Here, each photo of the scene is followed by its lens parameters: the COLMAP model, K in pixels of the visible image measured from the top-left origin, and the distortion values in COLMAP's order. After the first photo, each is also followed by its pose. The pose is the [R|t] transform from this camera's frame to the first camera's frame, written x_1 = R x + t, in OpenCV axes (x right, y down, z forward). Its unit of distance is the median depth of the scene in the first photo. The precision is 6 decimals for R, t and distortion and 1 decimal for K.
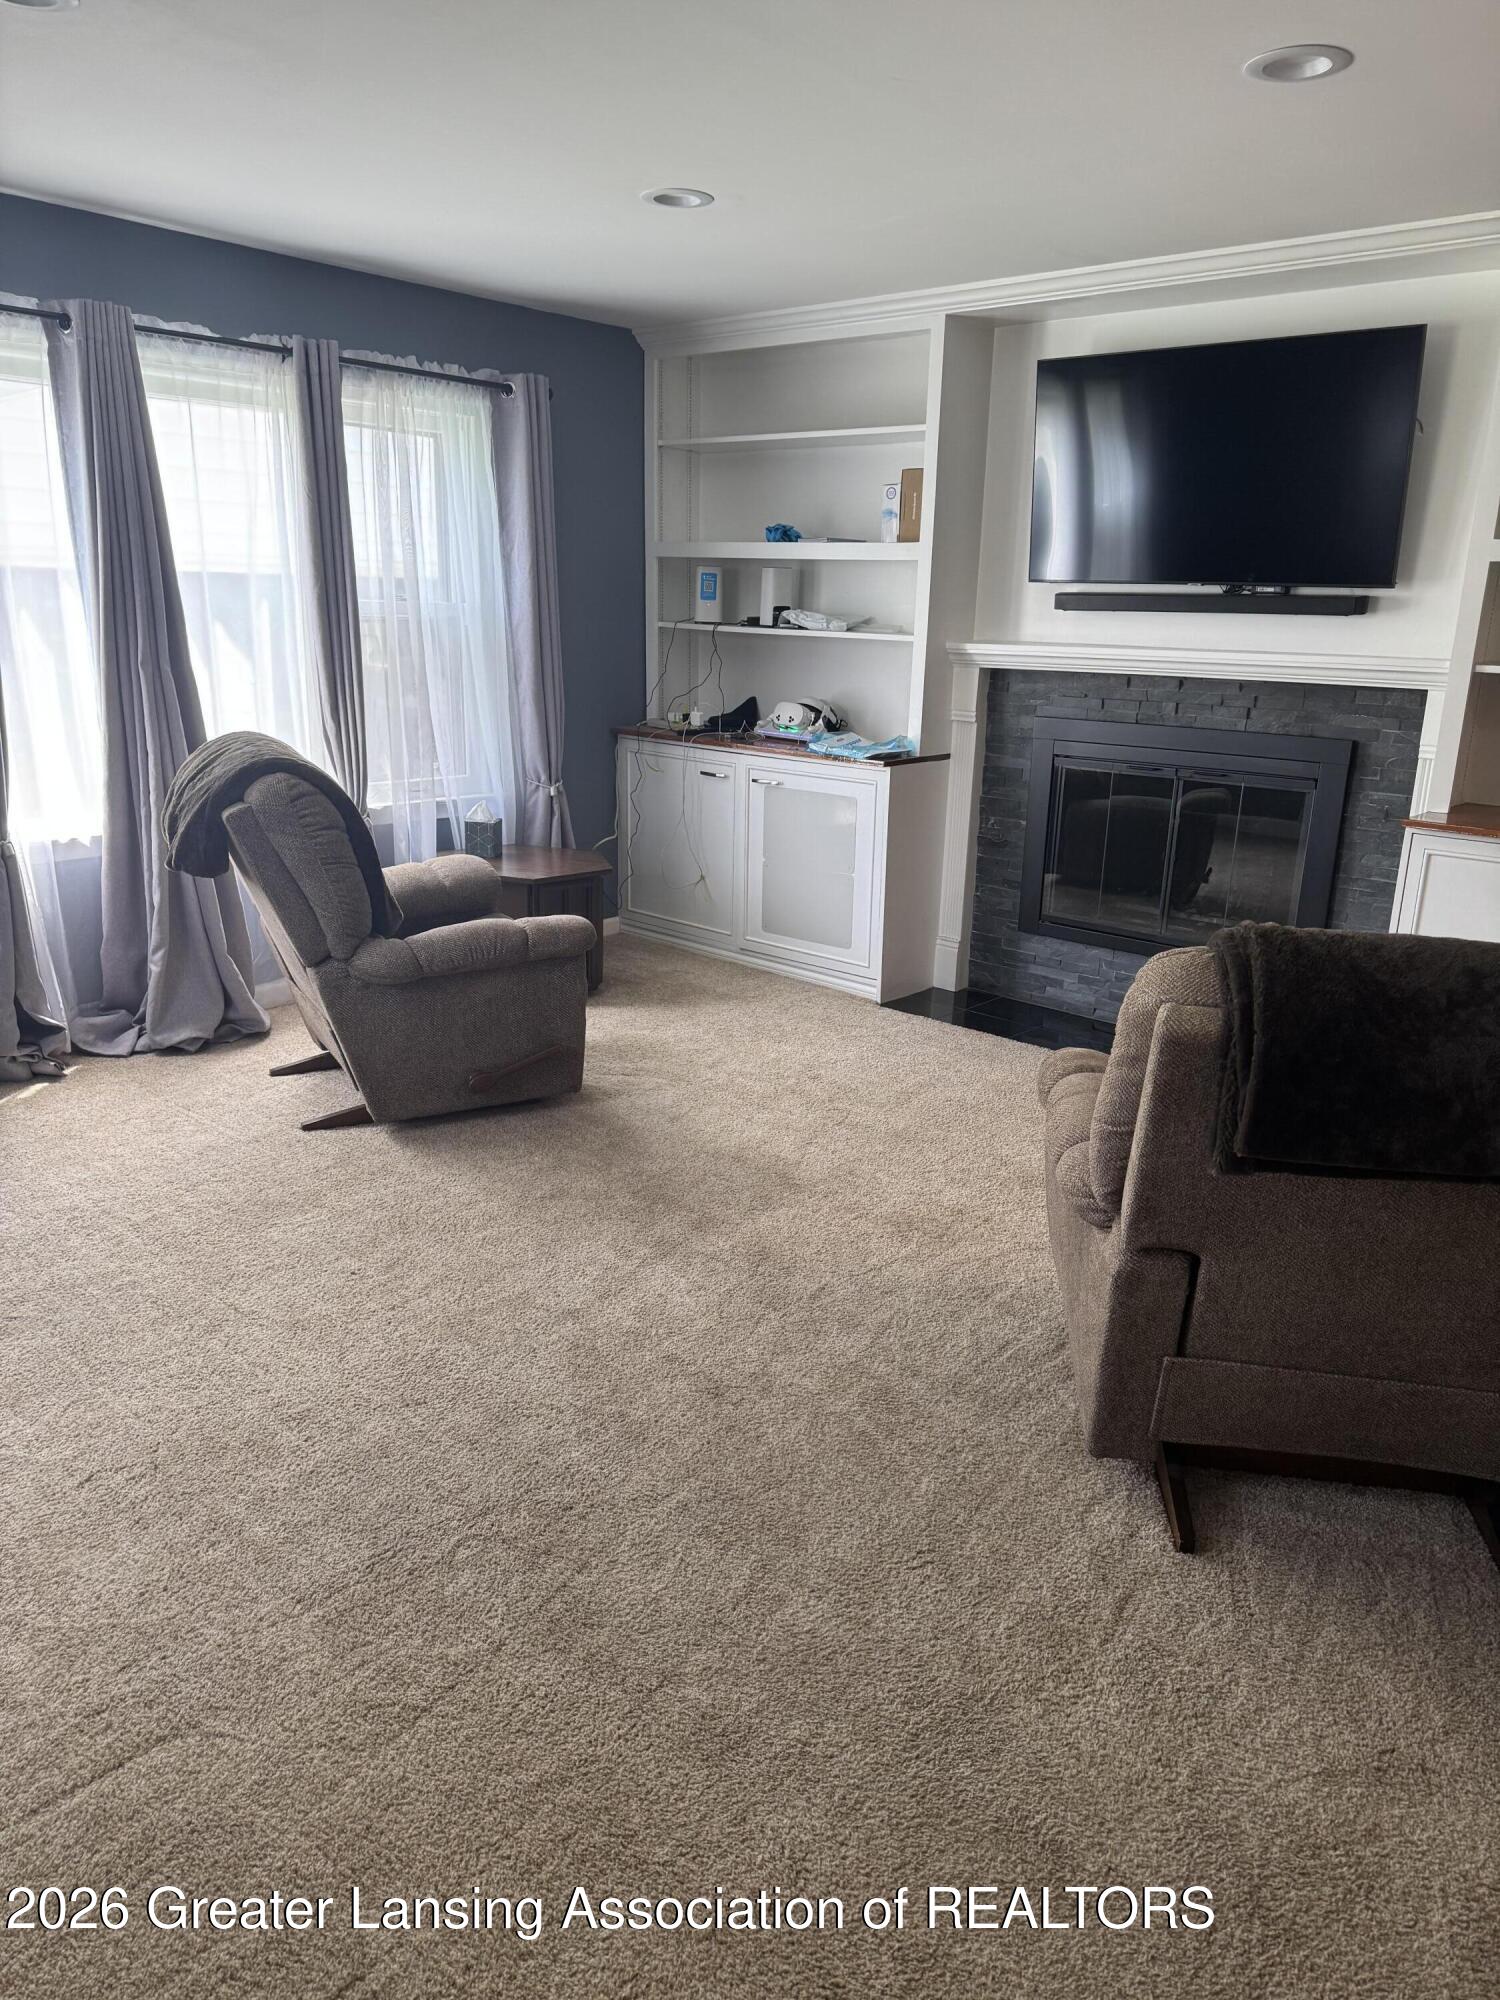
lens RADIAL K [[1388.6, 0, 744.2], [0, 1388.6, 1017.0], [0, 0, 1]] dist [0.118995, -0.220492]
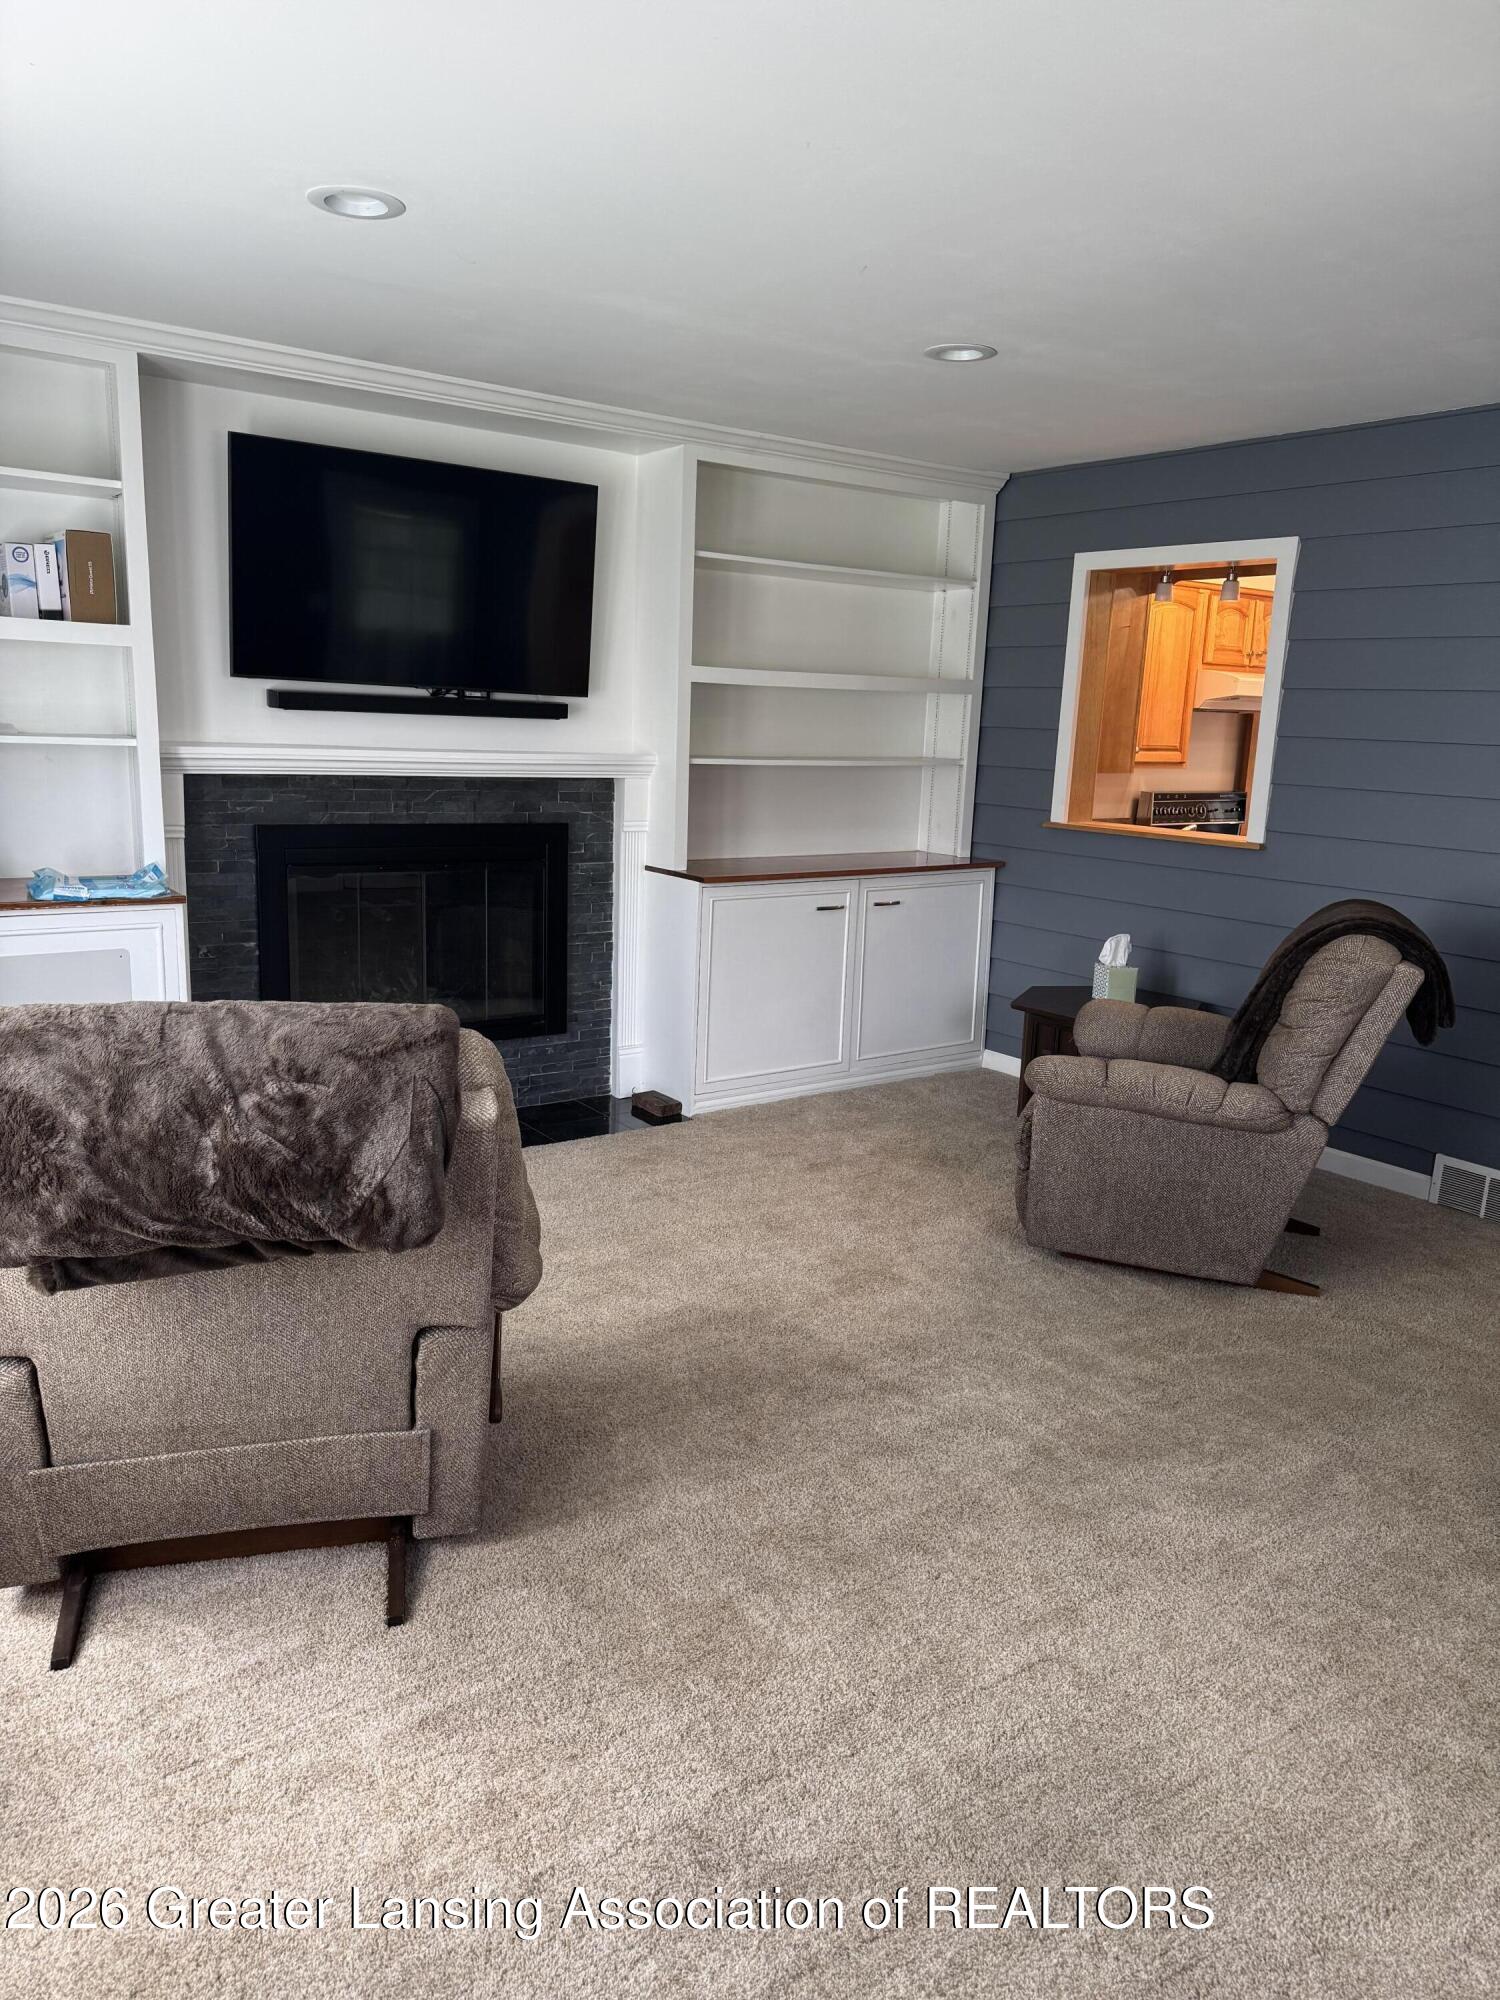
lens RADIAL K [[1388.6, 0, 744.2], [0, 1388.6, 1017.0], [0, 0, 1]] dist [0.118995, -0.220492]
pose [[0.212290, -0.217932, 0.952596, -0.598081], [0.250983, 0.954274, 0.162384, -0.166621], [-0.944426, 0.204613, 0.257280, 0.508510]]
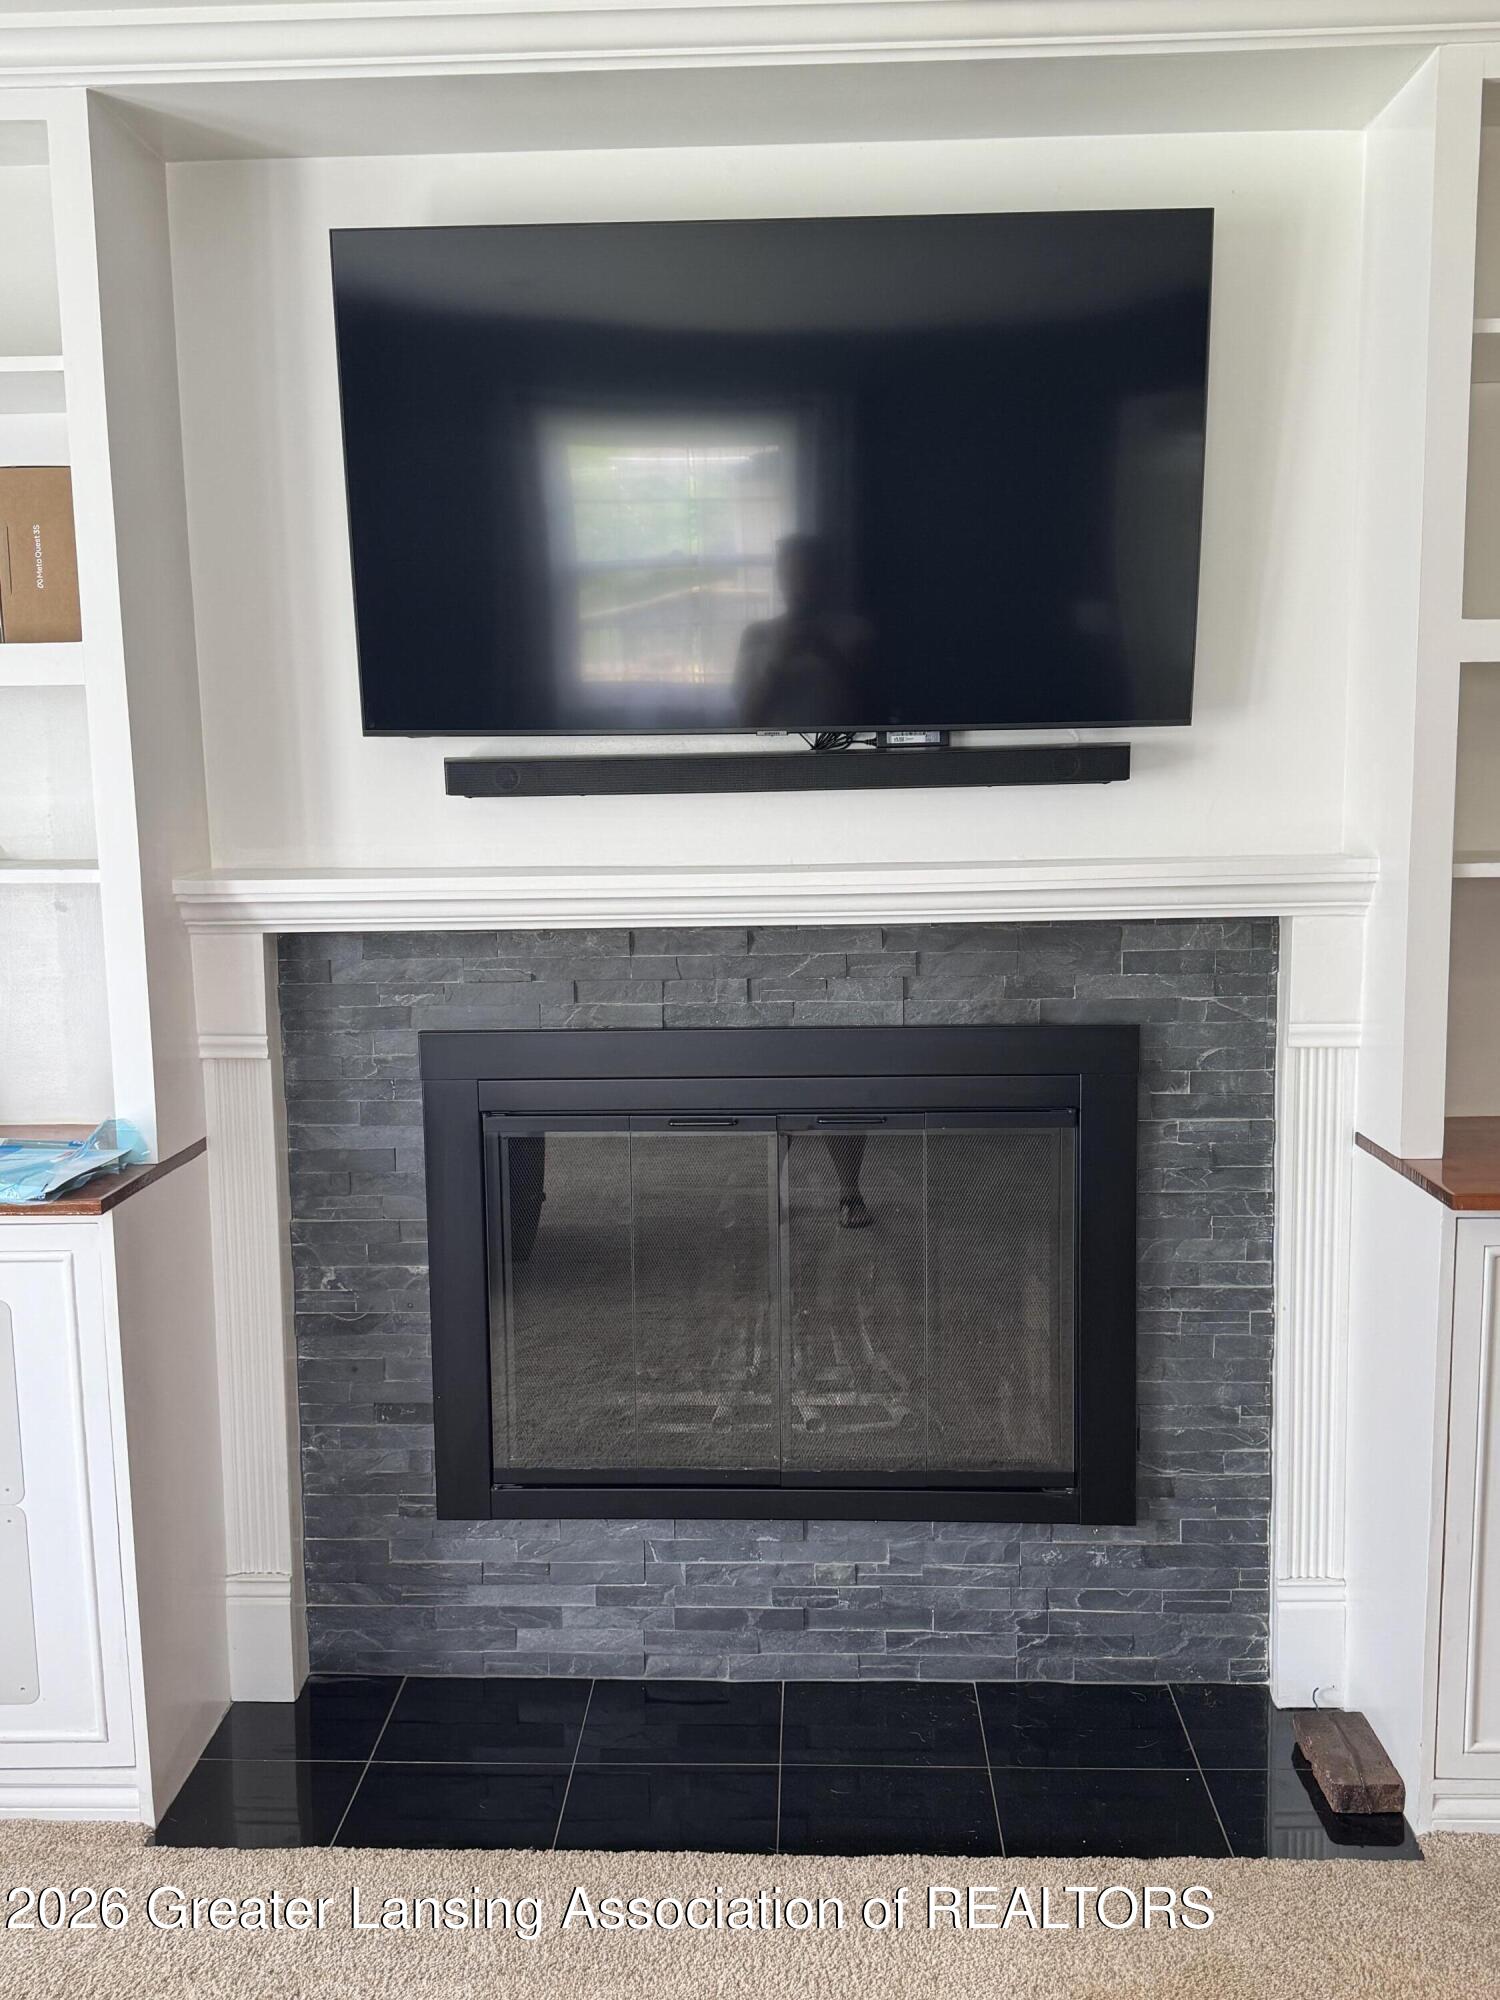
lens RADIAL K [[1823.8, 0, 741.9], [0, 1823.8, 1019.9], [0, 0, 1]] dist [0.120524, -0.167494]
pose [[0.773431, -0.114102, 0.623527, -0.068001], [0.215140, 0.972529, -0.088895, -0.146918], [-0.596255, 0.202899, 0.776731, 0.501349]]
